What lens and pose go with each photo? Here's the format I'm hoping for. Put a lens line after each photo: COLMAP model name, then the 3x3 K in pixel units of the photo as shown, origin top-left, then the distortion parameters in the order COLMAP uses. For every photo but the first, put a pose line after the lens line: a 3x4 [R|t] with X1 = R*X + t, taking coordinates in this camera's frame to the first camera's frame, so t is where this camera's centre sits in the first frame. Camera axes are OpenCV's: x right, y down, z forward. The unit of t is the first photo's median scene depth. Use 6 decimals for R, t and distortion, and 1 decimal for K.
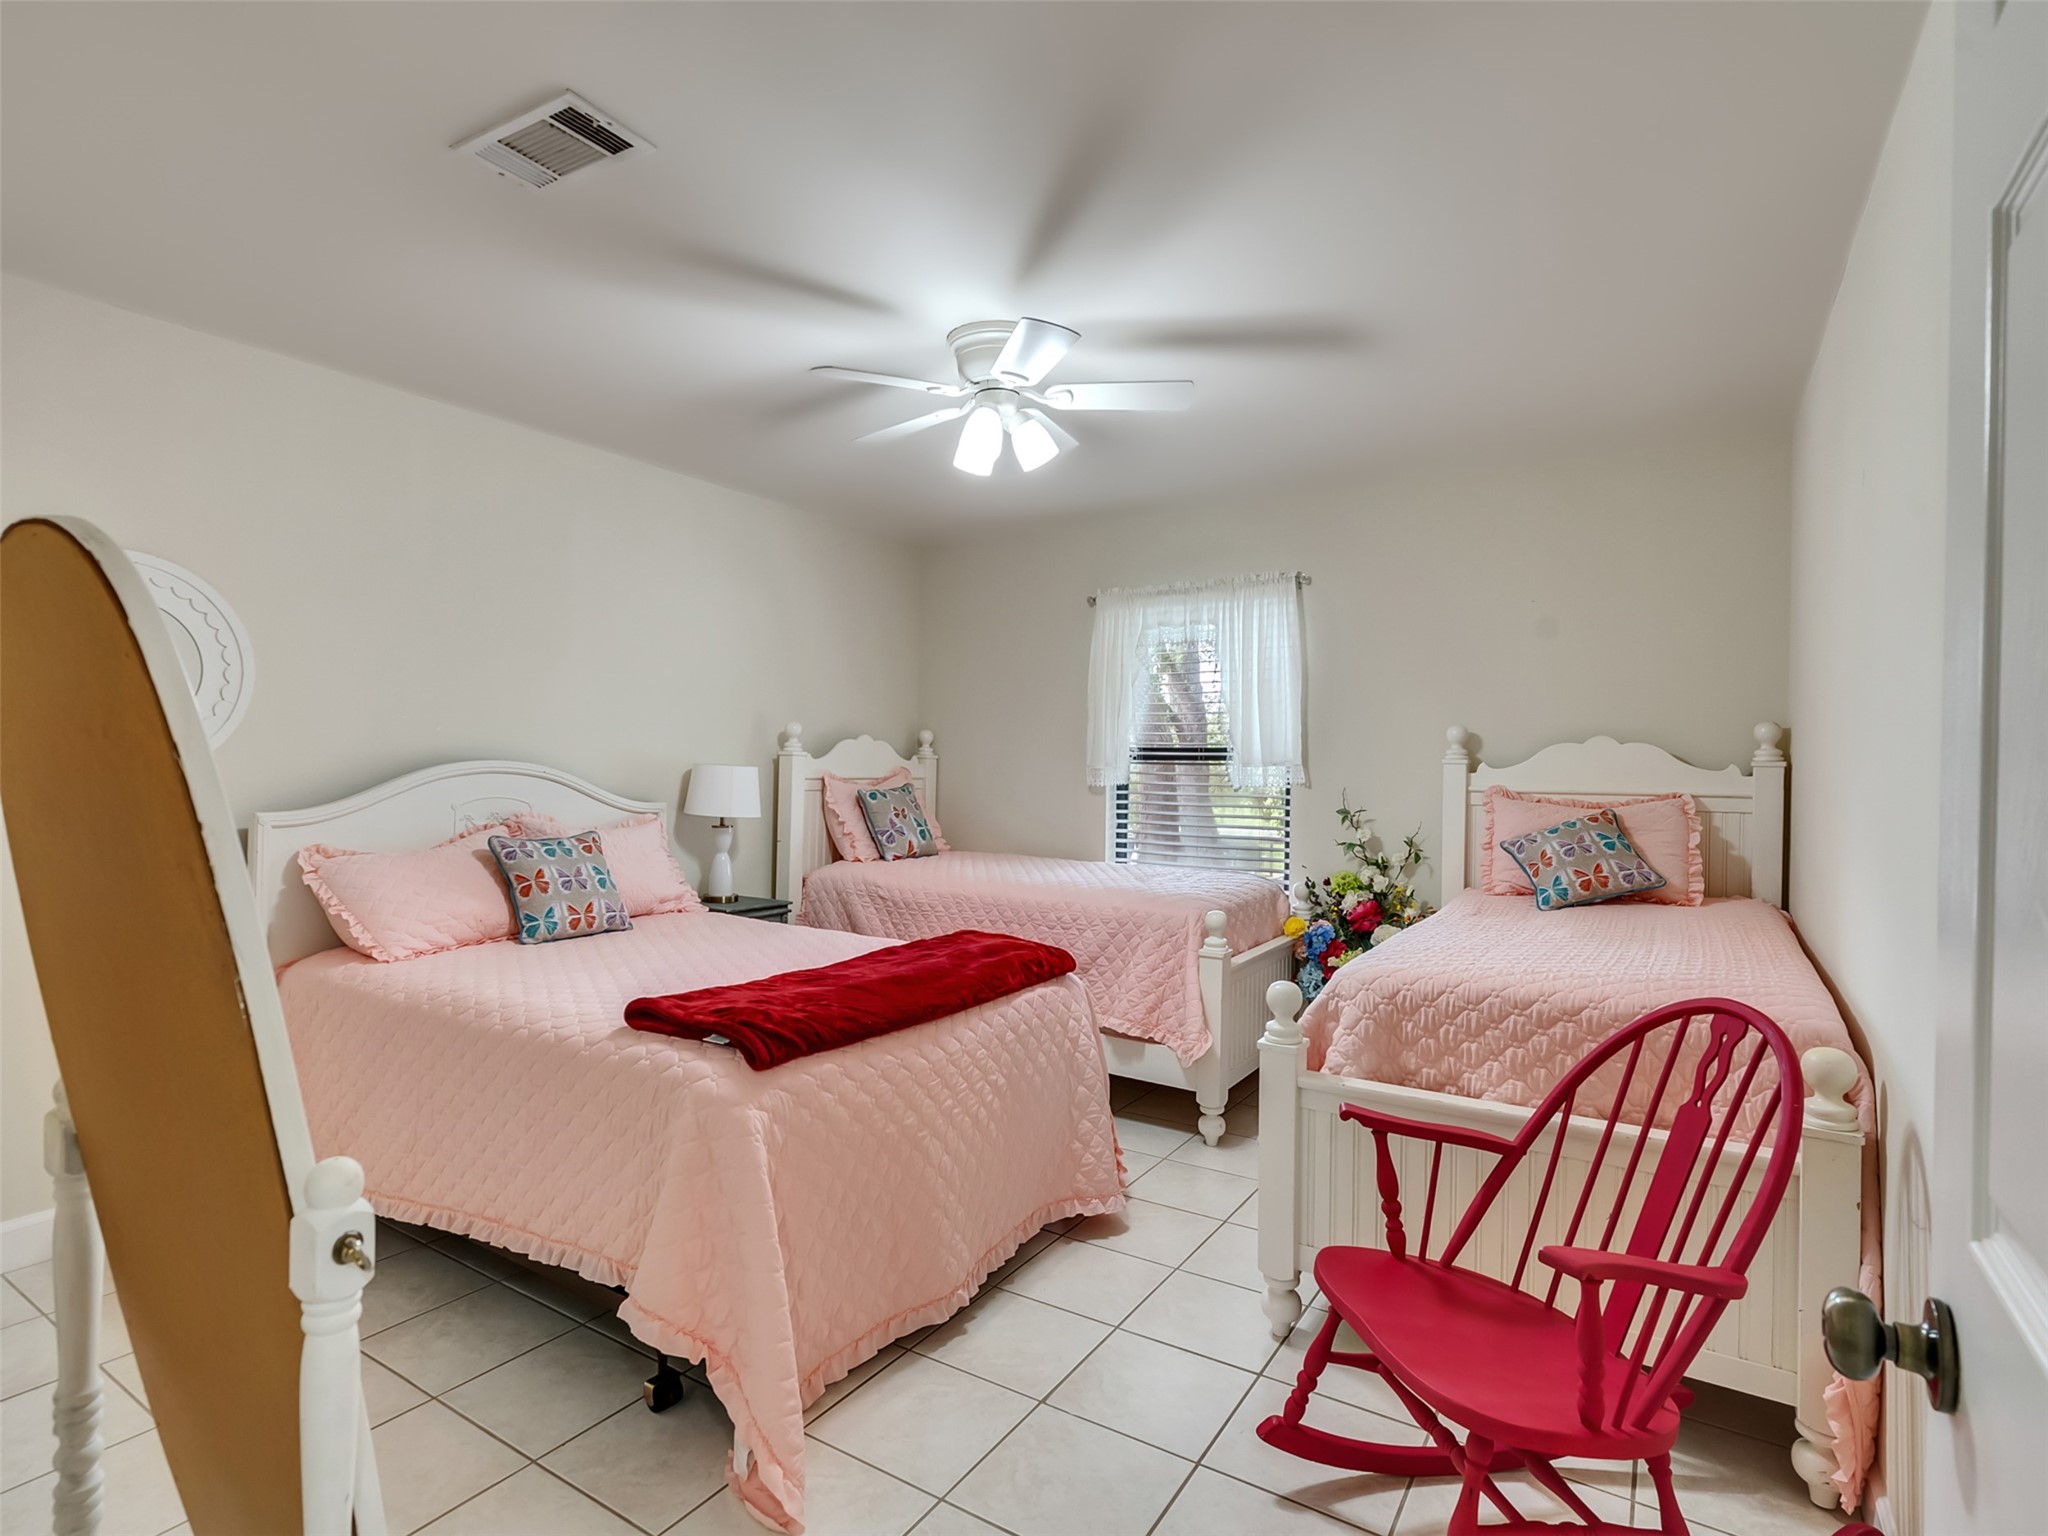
lens RADIAL K [[1046.0, 0, 1008.4], [0, 1046.0, 765.9], [0, 0, 1]] dist [-0.008478, 0.005974]
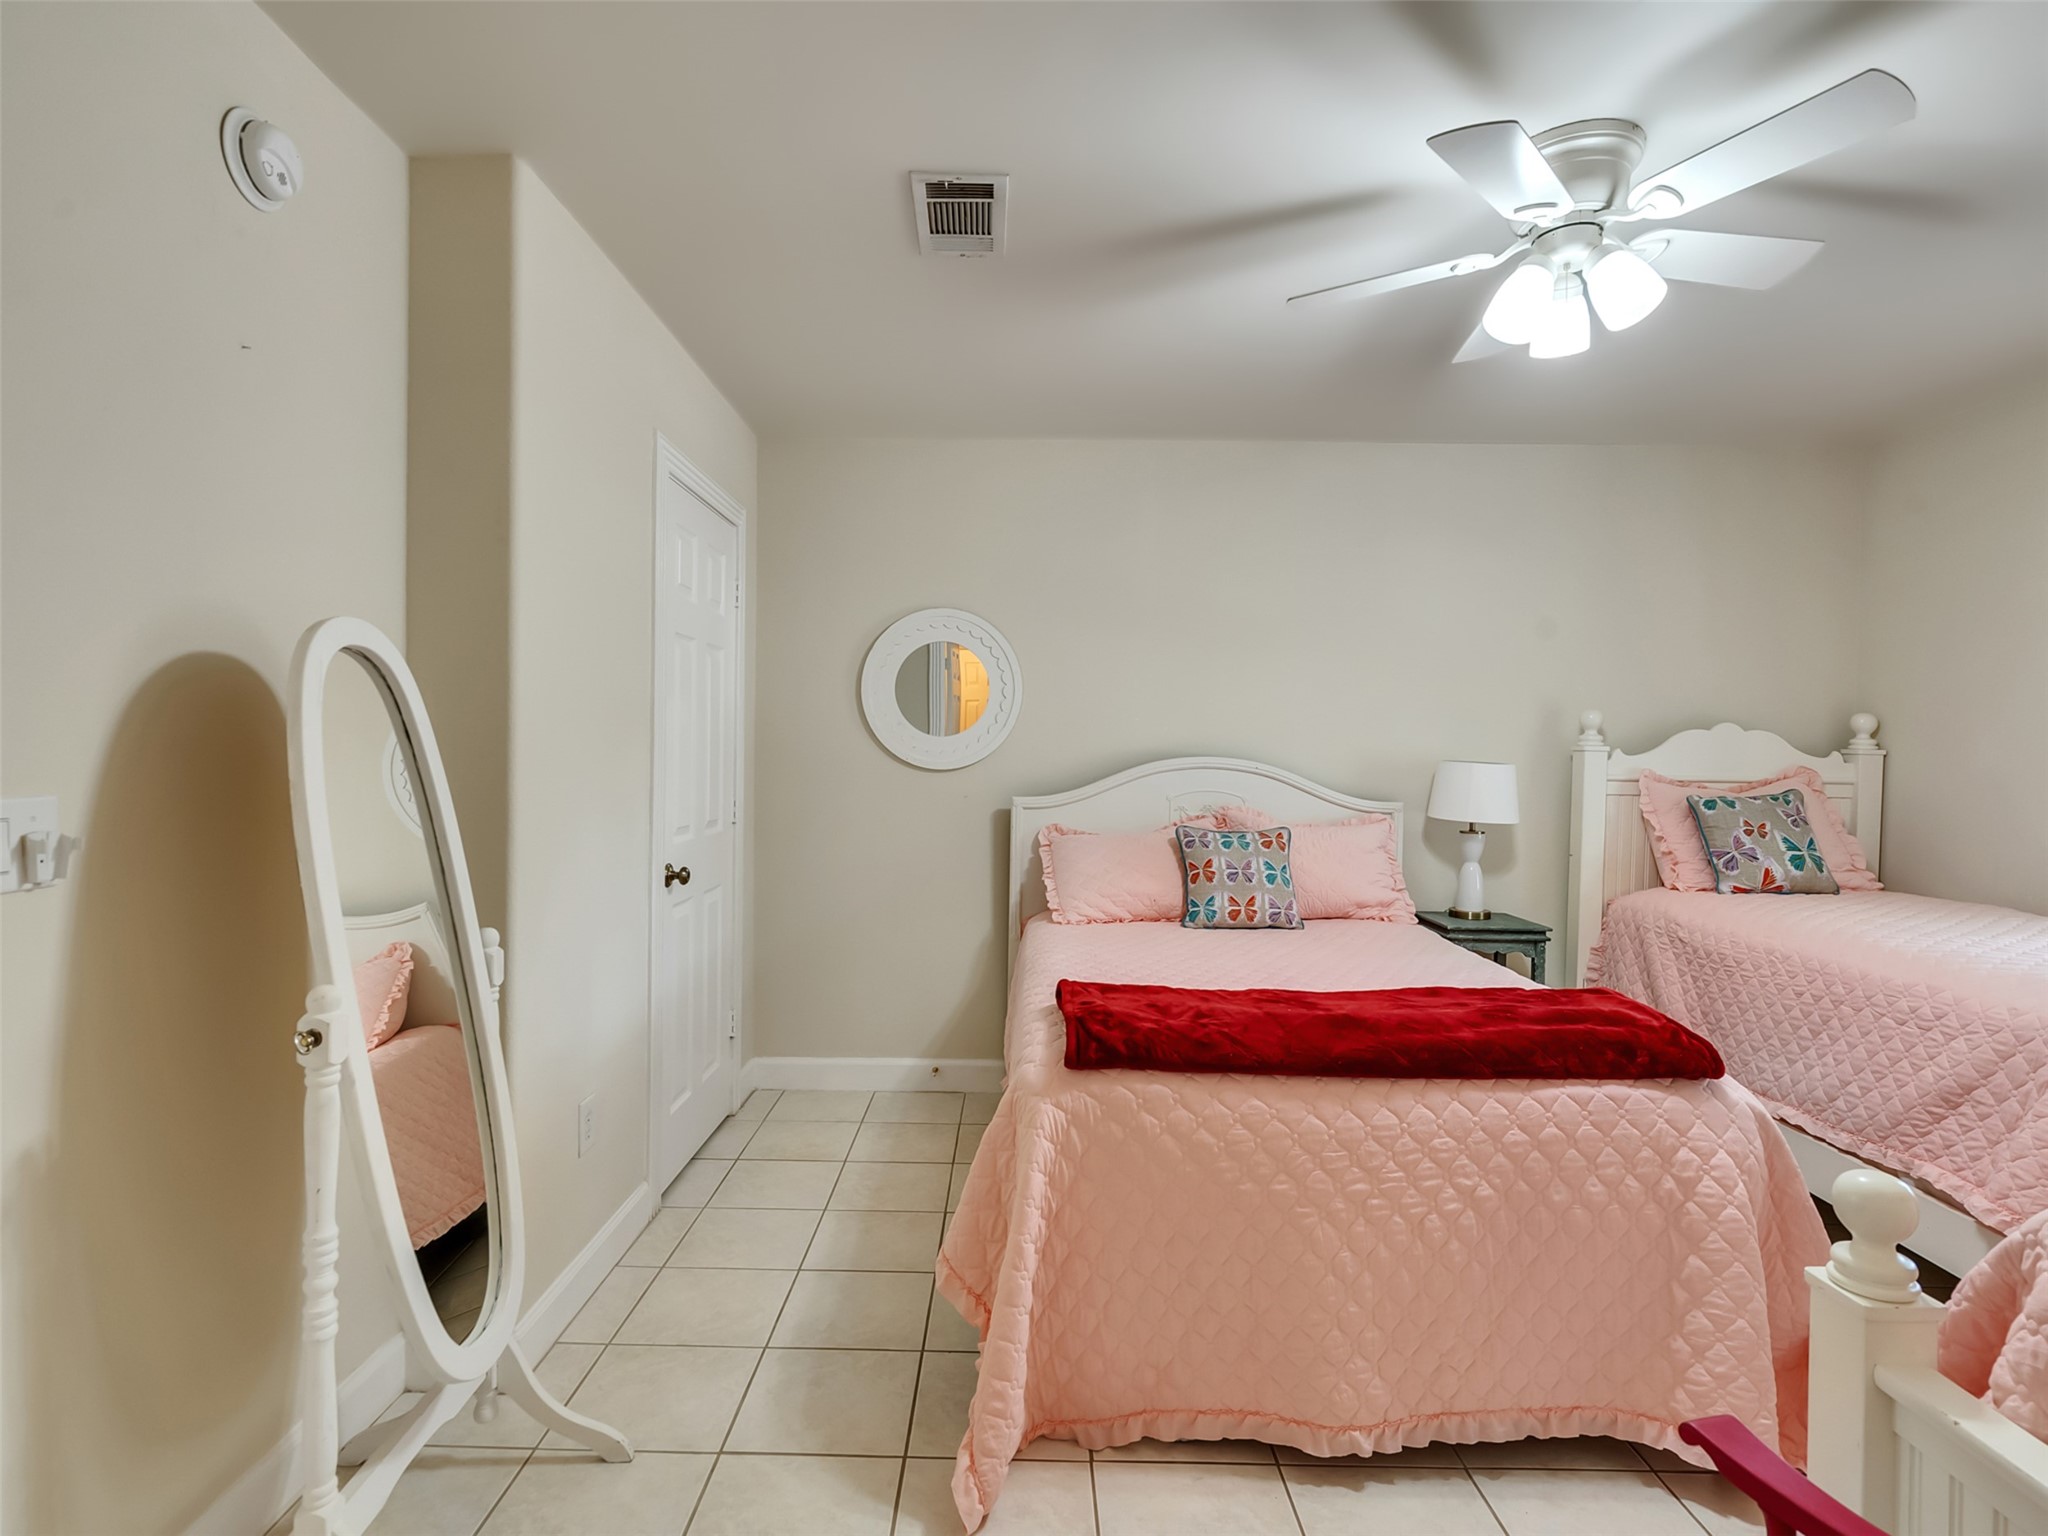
lens RADIAL K [[1046.0, 0, 1012.6], [0, 1046.0, 766.6], [0, 0, 1]] dist [-0.008478, 0.005974]
pose [[0.535153, 0.002600, -0.844751, 0.340646], [-0.005585, 0.999984, -0.000460, 0.006901], [0.844737, 0.004964, 0.535159, 0.265755]]
